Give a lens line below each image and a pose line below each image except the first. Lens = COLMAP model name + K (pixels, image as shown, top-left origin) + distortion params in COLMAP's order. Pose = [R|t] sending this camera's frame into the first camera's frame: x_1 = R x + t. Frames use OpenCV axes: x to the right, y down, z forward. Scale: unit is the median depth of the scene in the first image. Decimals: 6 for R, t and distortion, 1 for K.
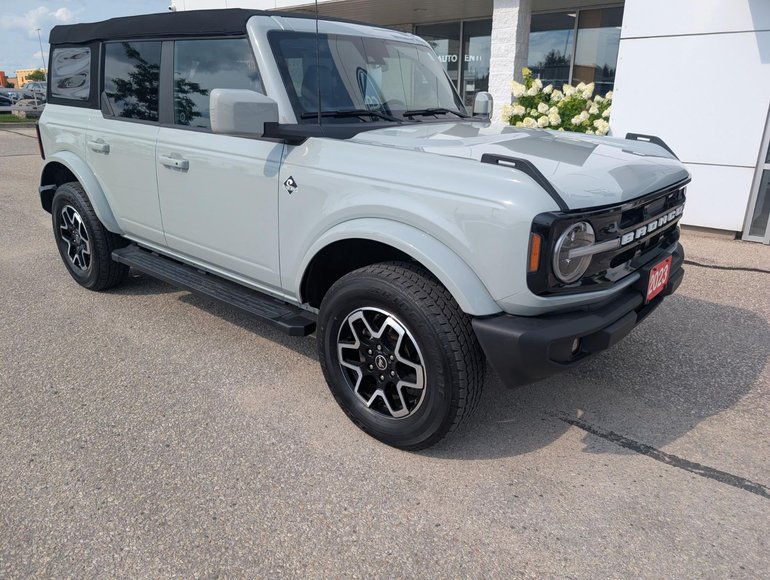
lens RADIAL K [[545.5, 0, 420.7], [0, 545.5, 288.9], [0, 0, 1]] dist [0.000262, -0.002198]
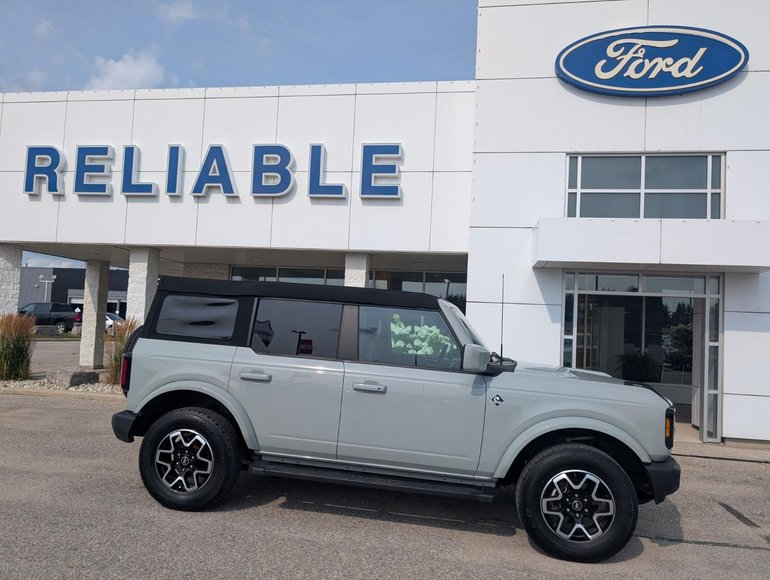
lens RADIAL K [[542.7, 0, 385.0], [0, 542.7, 290.0], [0, 0, 1]] dist [0.029510, -0.039324]
pose [[0.873709, 0.056467, 0.483161, -1.355239], [0.125519, 0.933436, -0.336069, 0.007261], [-0.469977, 0.354272, 0.808463, -0.284490]]
